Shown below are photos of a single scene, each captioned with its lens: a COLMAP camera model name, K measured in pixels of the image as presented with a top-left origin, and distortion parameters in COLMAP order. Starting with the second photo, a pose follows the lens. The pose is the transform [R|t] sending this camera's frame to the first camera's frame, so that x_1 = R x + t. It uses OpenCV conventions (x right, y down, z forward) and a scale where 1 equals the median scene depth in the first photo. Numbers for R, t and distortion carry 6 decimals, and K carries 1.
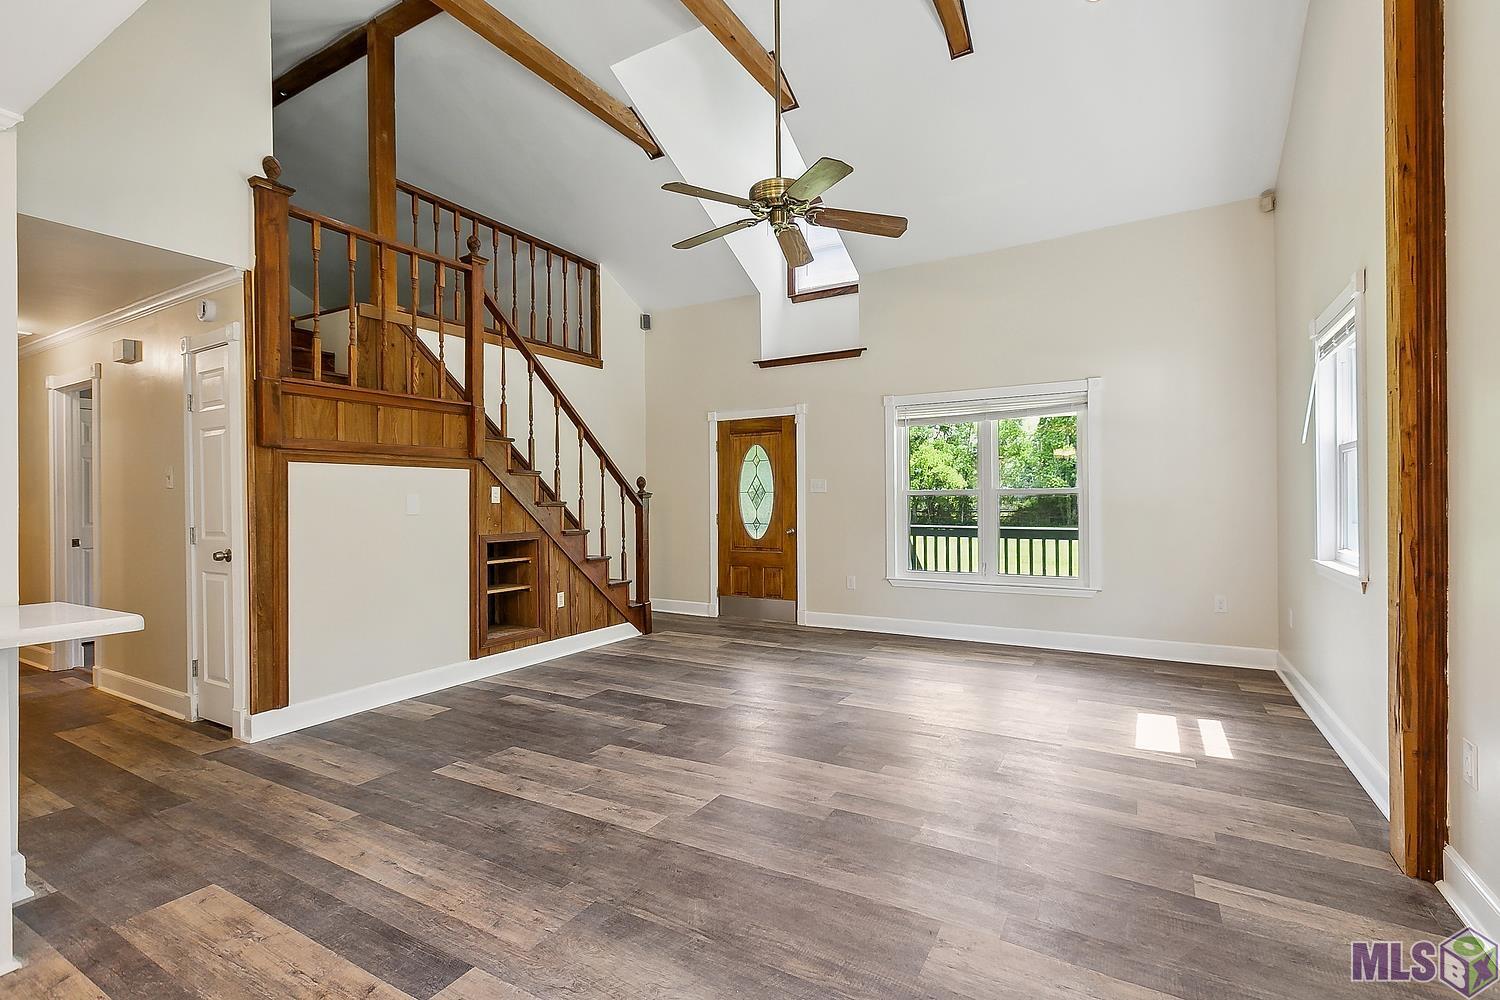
lens RADIAL K [[661.2, 0, 756.2], [0, 661.2, 498.2], [0, 0, 1]] dist [-0.001403, -0.000376]
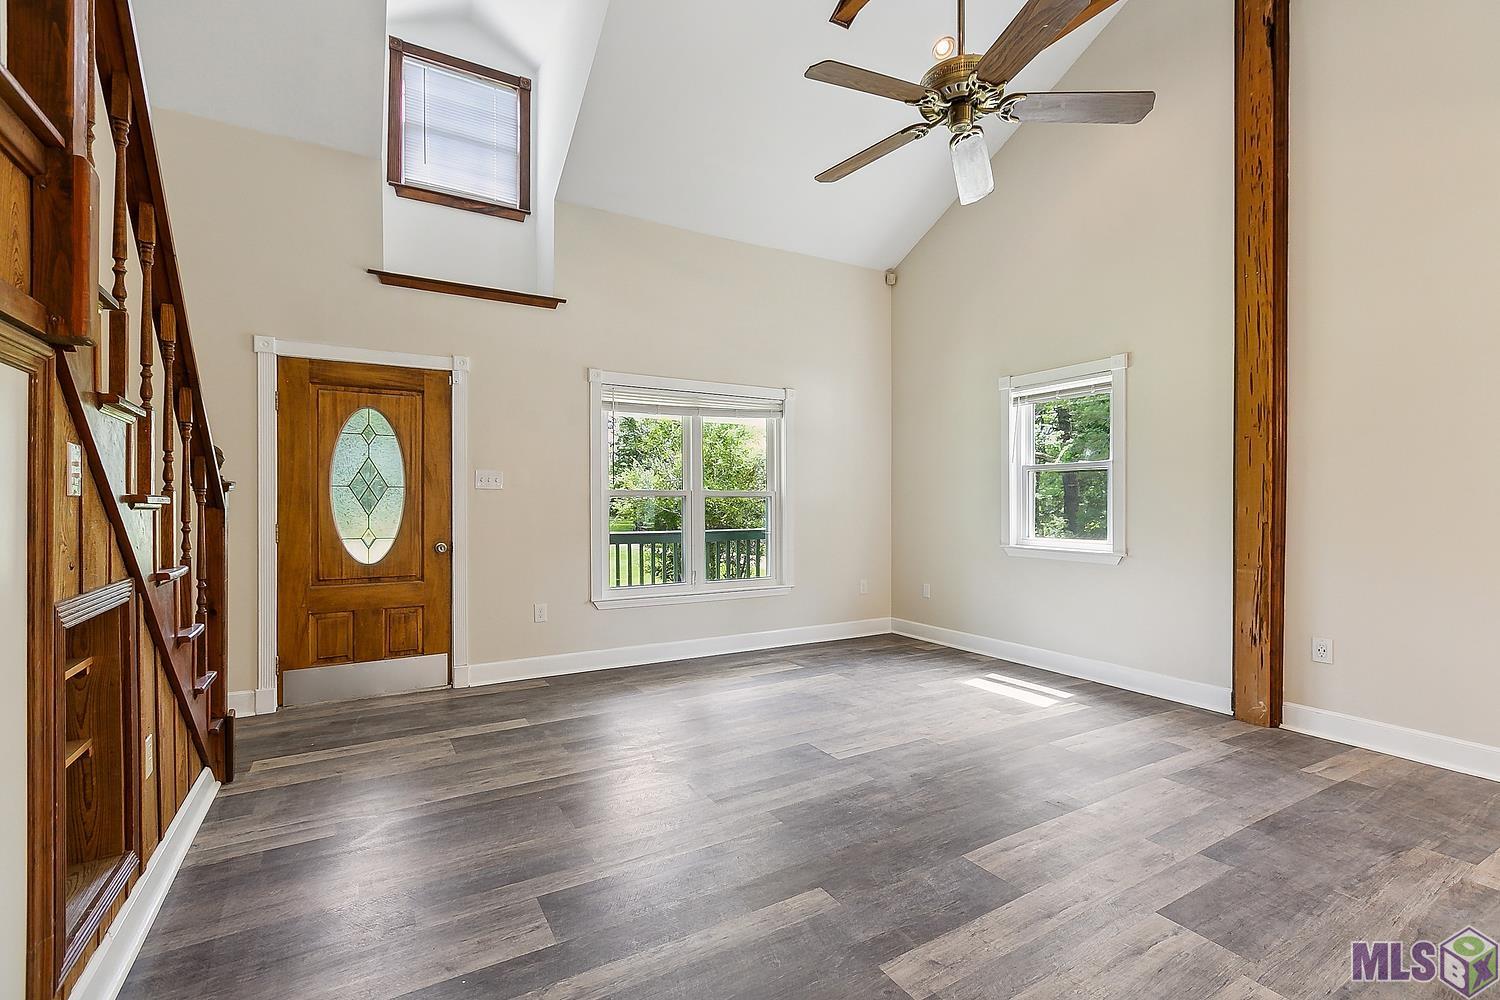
lens RADIAL K [[661.2, 0, 739.9], [0, 661.2, 506.4], [0, 0, 1]] dist [-0.001403, -0.000376]
pose [[0.507110, 0.002103, 0.861879, -0.357631], [-0.008002, 0.999965, 0.002268, 0.005211], [-0.861844, -0.008047, 0.507109, 0.410995]]
